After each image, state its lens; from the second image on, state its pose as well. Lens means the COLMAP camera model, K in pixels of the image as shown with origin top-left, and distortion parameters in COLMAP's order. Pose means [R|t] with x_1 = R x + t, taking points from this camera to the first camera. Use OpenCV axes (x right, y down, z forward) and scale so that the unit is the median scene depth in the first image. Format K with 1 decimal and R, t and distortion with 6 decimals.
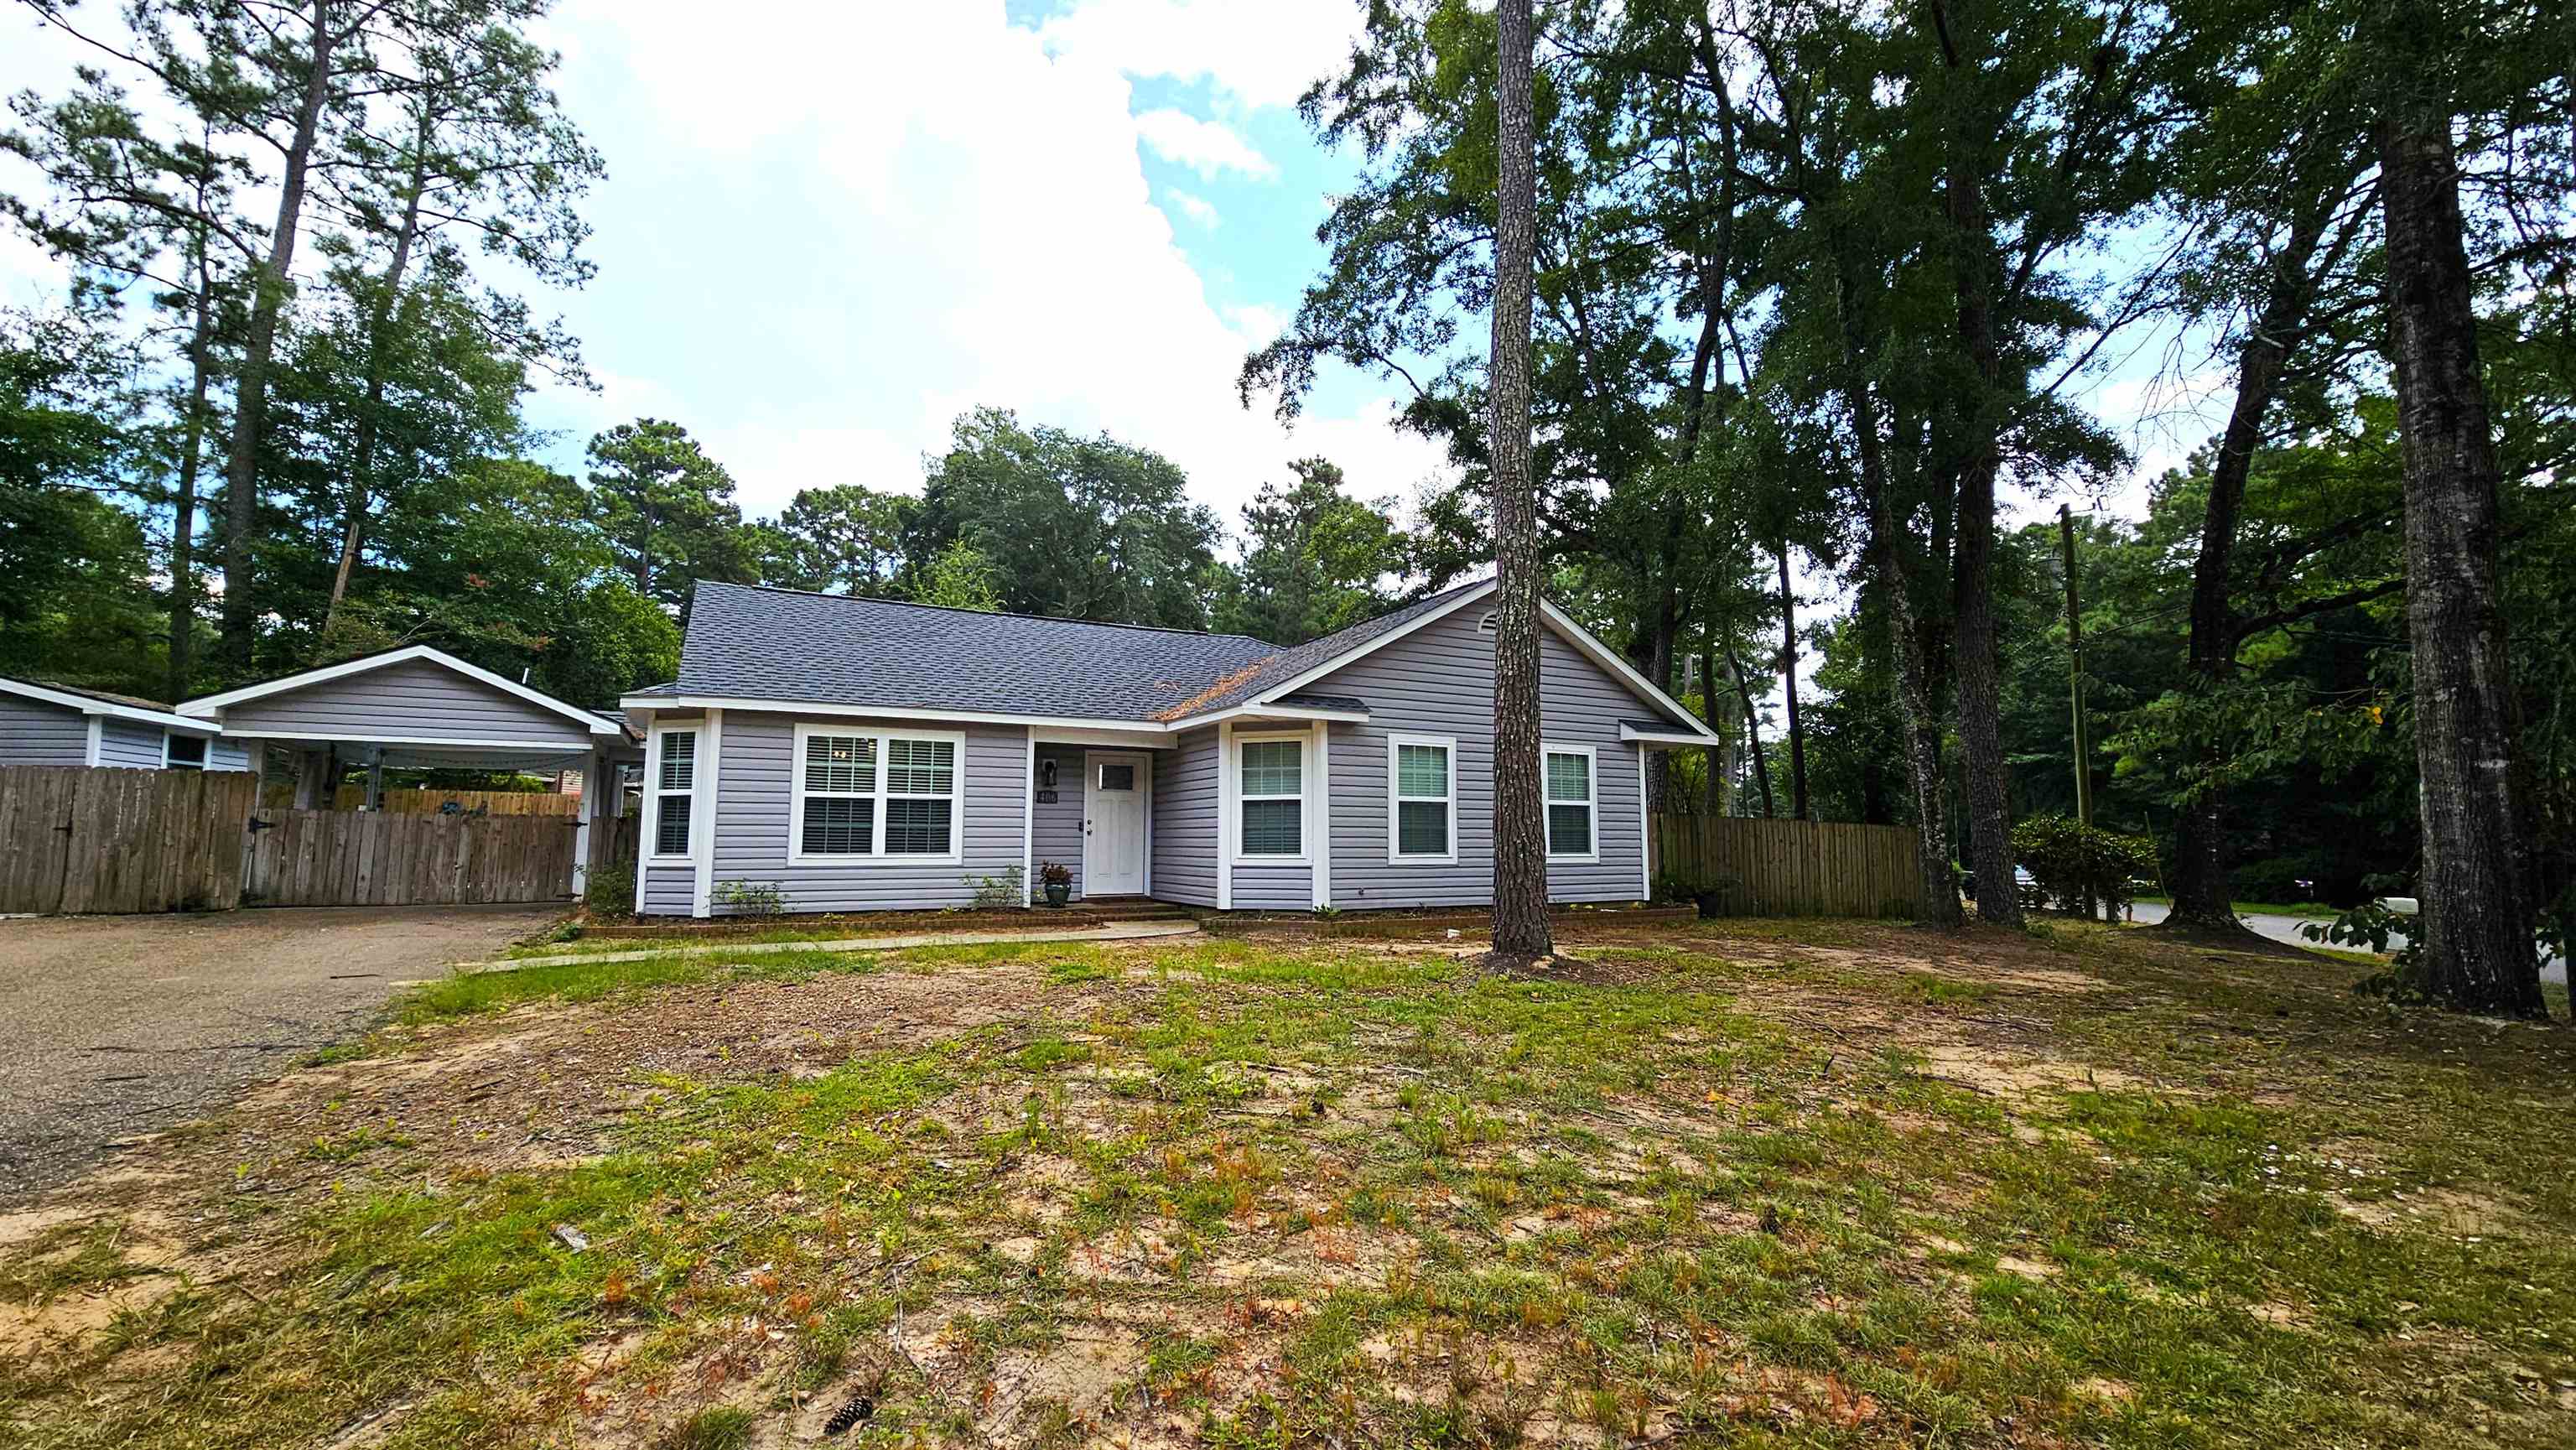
lens RADIAL K [[1049.6, 0, 1288.2], [0, 1049.6, 725.7], [0, 0, 1]] dist [0.006987, -0.004819]
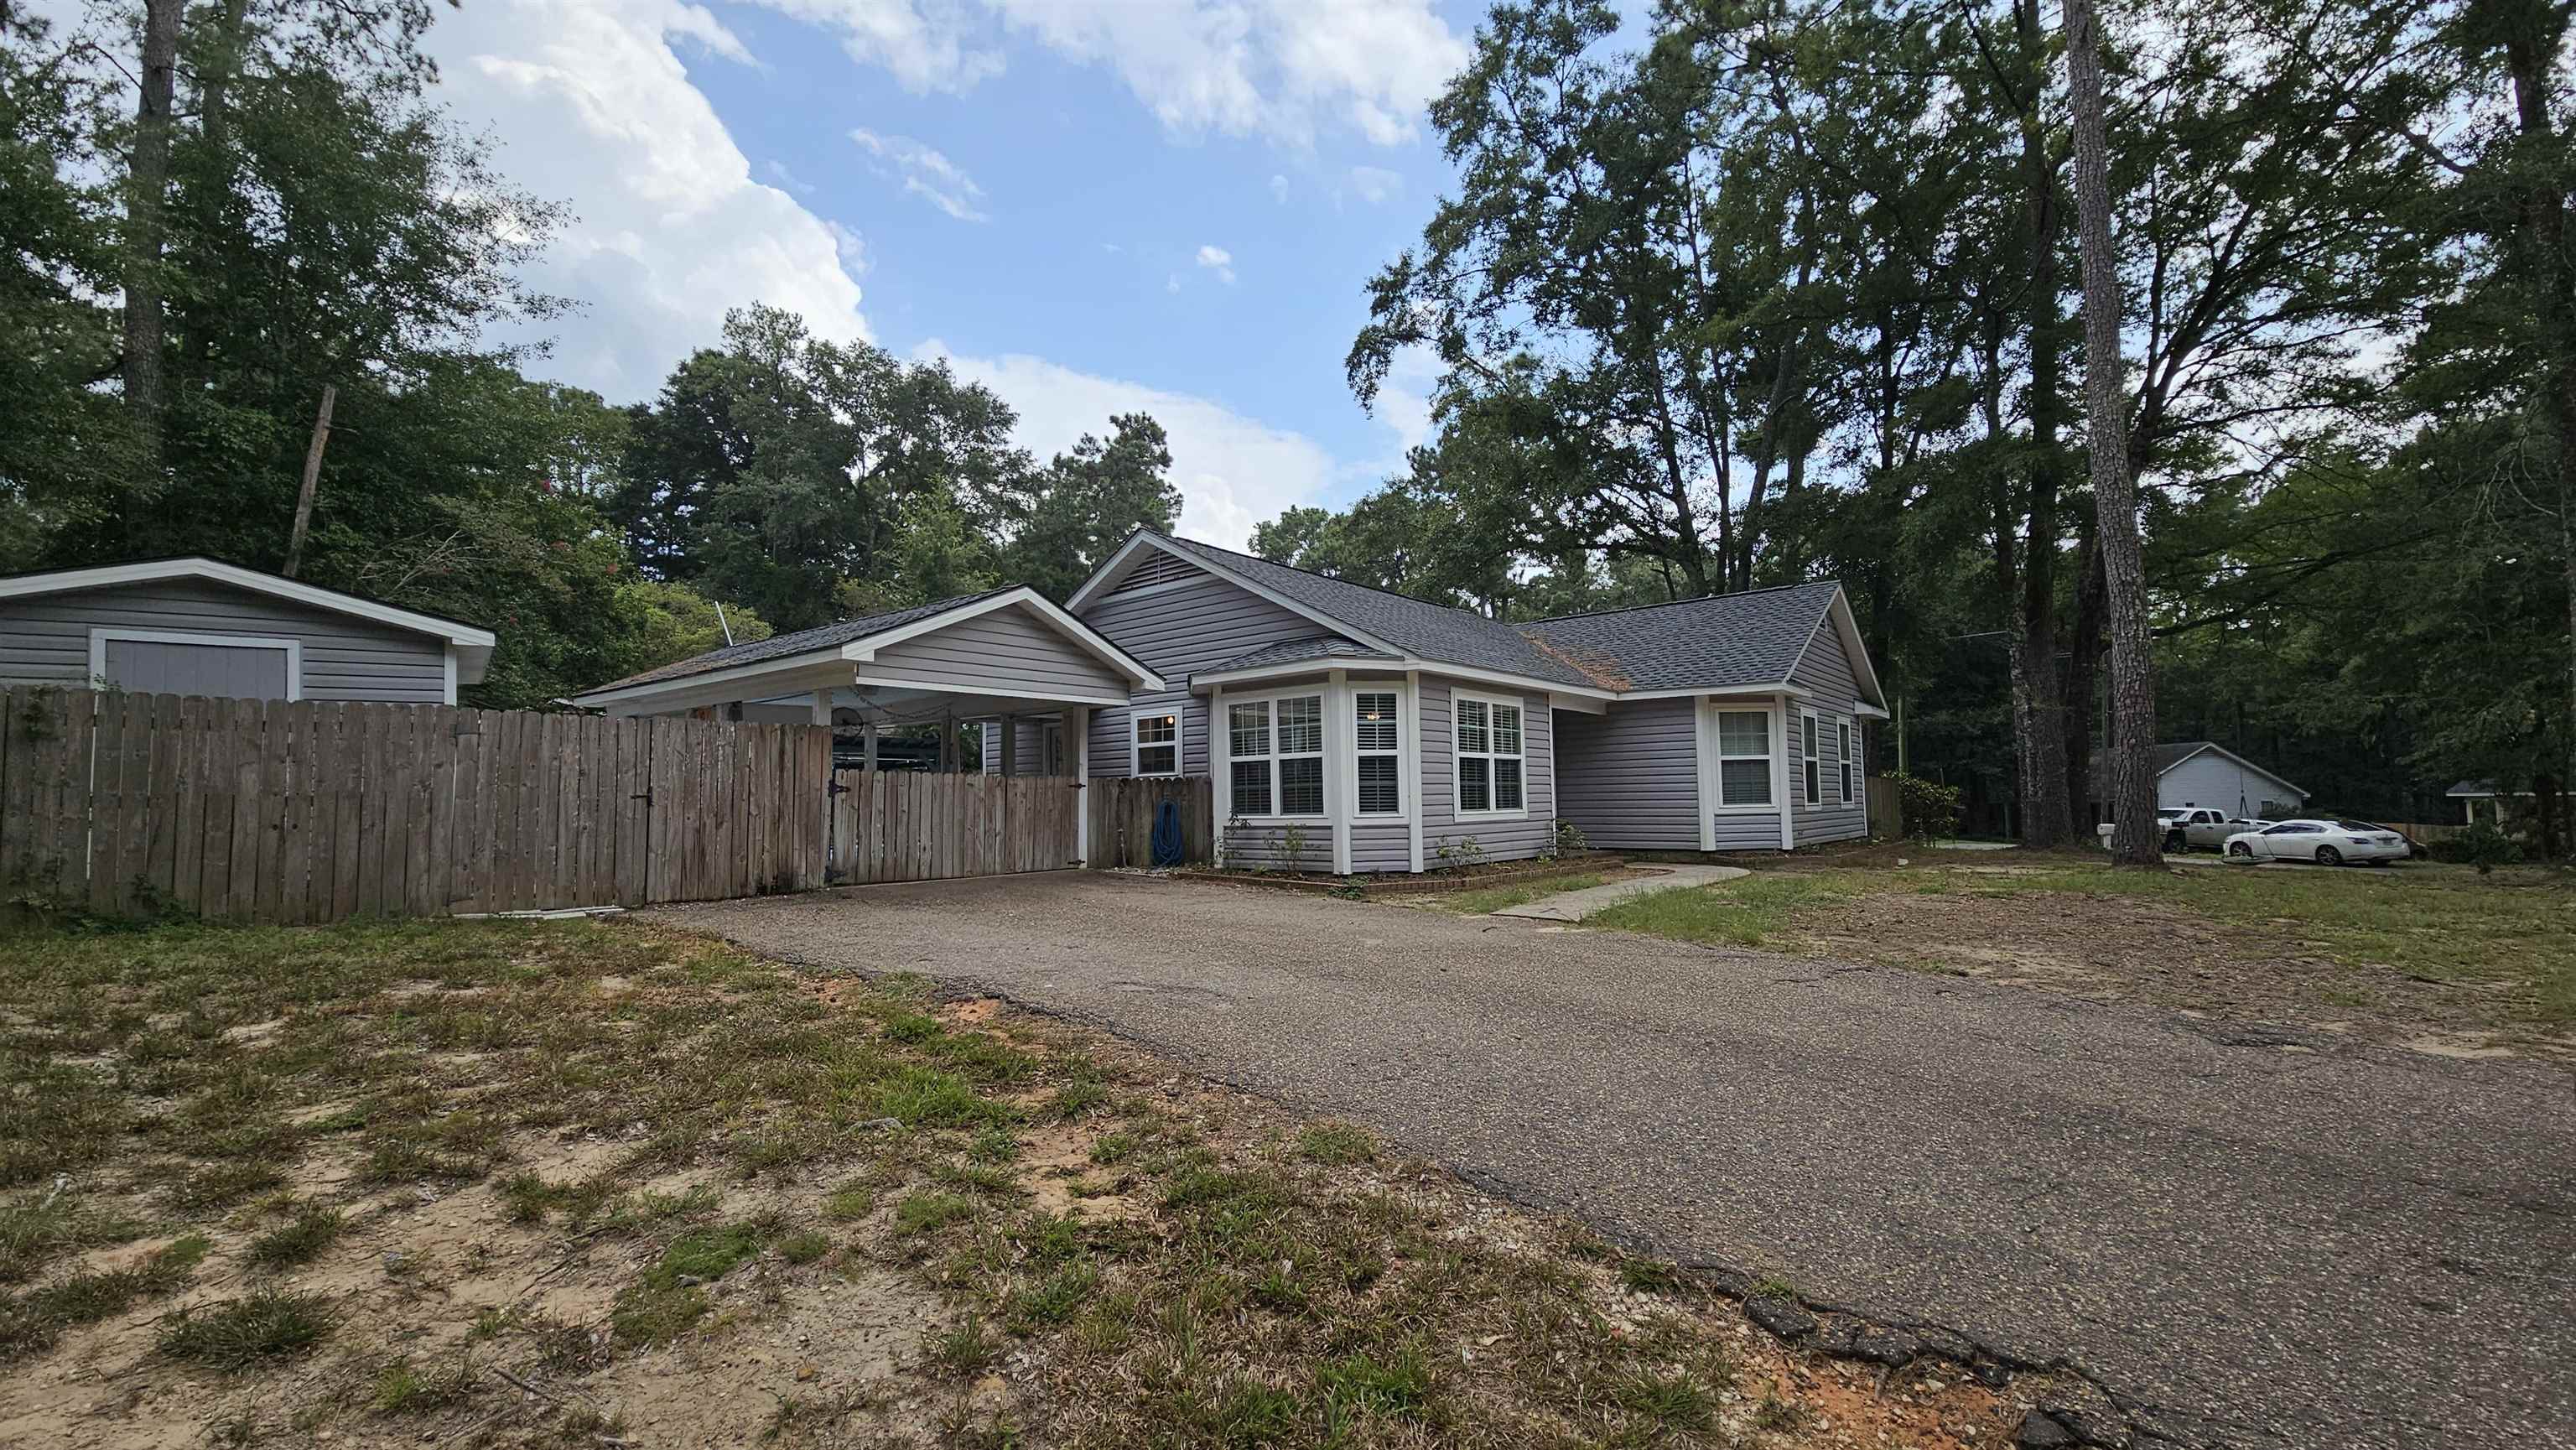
lens RADIAL K [[1049.6, 0, 1338.1], [0, 1049.6, 717.2], [0, 0, 1]] dist [0.006987, -0.004819]
pose [[0.920691, 0.016426, 0.389946, -0.922148], [-0.027216, 0.999384, 0.022162, 0.006996], [-0.389341, -0.031017, 0.920571, 0.068652]]
